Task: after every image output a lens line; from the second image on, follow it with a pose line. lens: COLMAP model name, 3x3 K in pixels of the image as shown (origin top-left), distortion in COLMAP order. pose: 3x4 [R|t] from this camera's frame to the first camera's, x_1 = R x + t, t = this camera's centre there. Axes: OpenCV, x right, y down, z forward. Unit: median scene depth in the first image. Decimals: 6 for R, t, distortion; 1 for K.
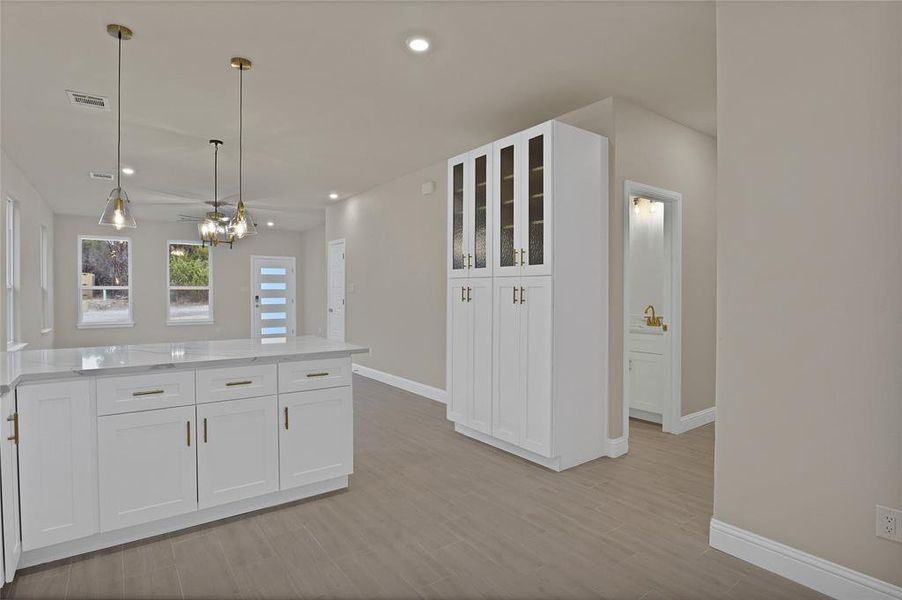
lens RADIAL K [[475.8, 0, 448.2], [0, 475.8, 296.5], [0, 0, 1]] dist [-0.005116, -0.000624]
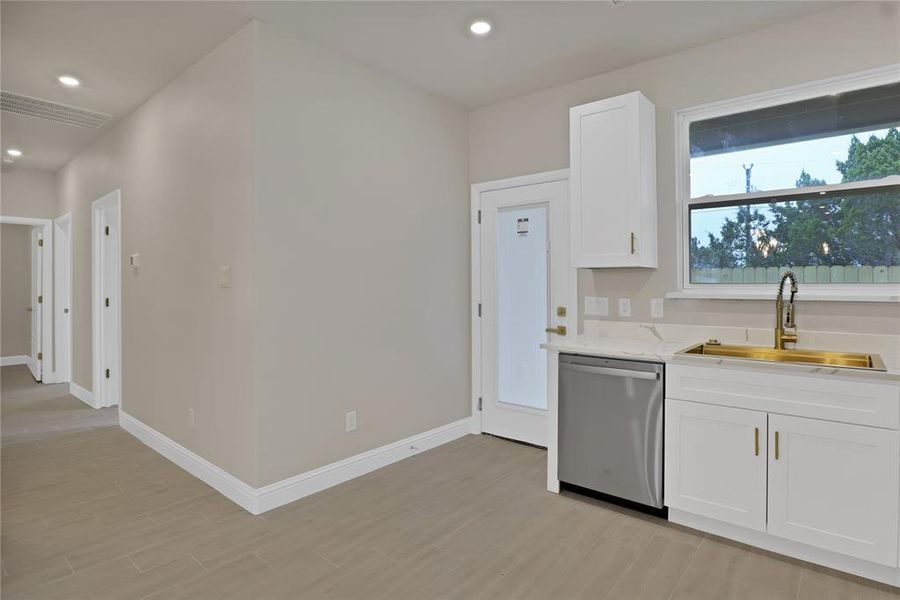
lens RADIAL K [[480.8, 0, 454.2], [0, 480.8, 281.0], [0, 0, 1]] dist [-0.001477, 0.000025]
pose [[-0.247049, 0.006971, 0.968978, -0.567643], [0.013692, 0.999899, -0.003703, -0.008993], [-0.968906, 0.012352, -0.247119, 0.705392]]
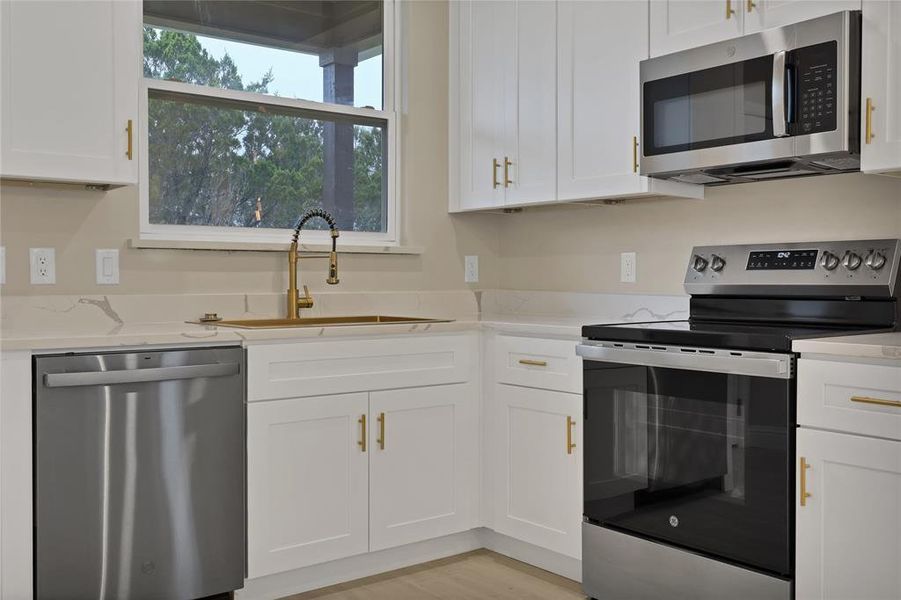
lens RADIAL K [[904.7, 0, 437.5], [0, 904.7, 293.0], [0, 0, 1]] dist [0.008300, 0.006977]
pose [[-0.999689, -0.000132, -0.024923, 0.040930], [-0.000843, 0.999592, 0.028541, 0.060617], [0.024909, 0.028554, -0.999282, 1.144151]]
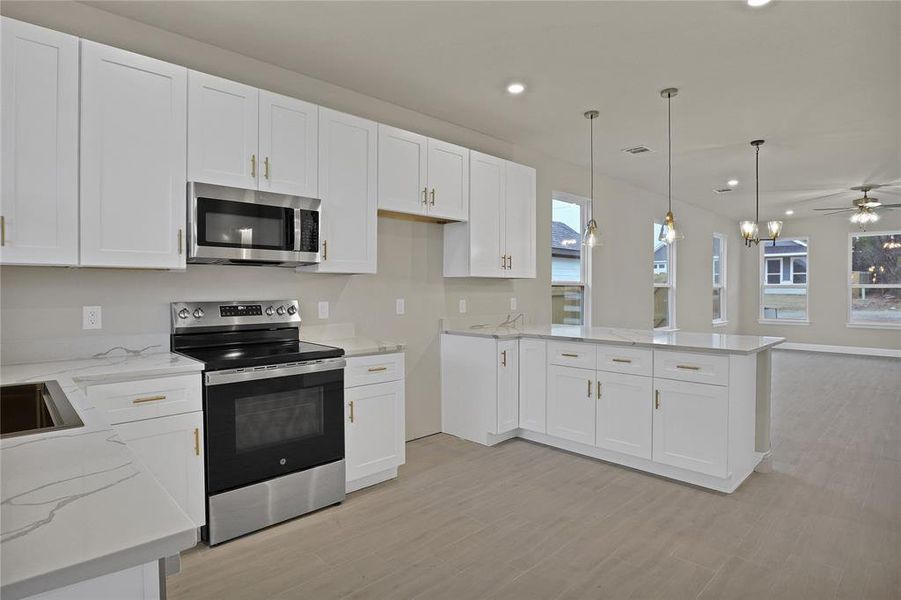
lens RADIAL K [[495.3, 0, 451.9], [0, 495.3, 296.5], [0, 0, 1]] dist [-0.005572, 0.000519]
pose [[0.141283, 0.014543, -0.989862, 0.767306], [-0.012883, 0.999834, 0.012851, -0.001482], [0.989885, 0.010937, 0.141447, 0.339719]]
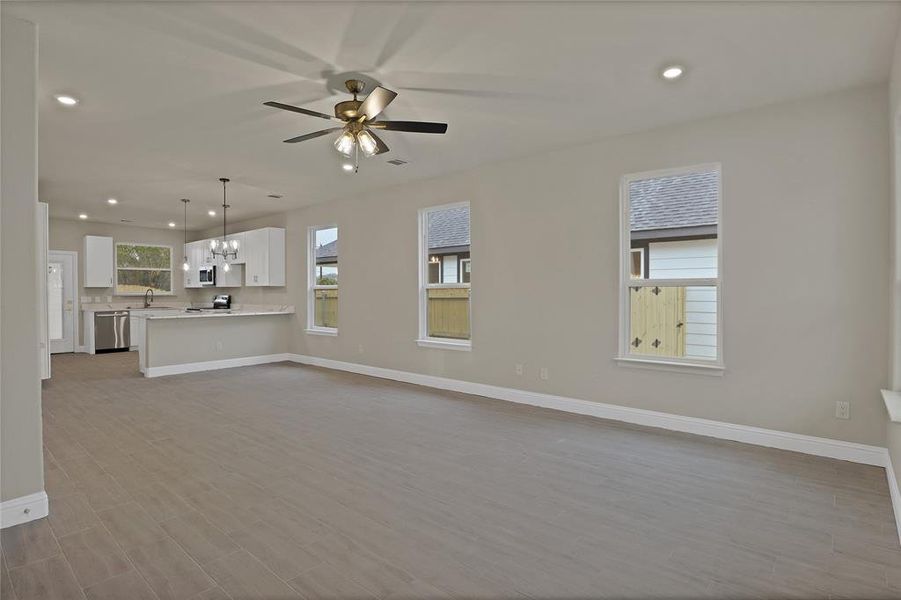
lens RADIAL K [[495.3, 0, 451.9], [0, 495.3, 296.5], [0, 0, 1]] dist [-0.005572, 0.000519]
pose [[-0.980927, 0.006526, -0.194266, -1.504952], [0.001697, 0.999686, 0.025012, -0.057882], [0.194368, 0.024205, -0.980630, 4.418491]]
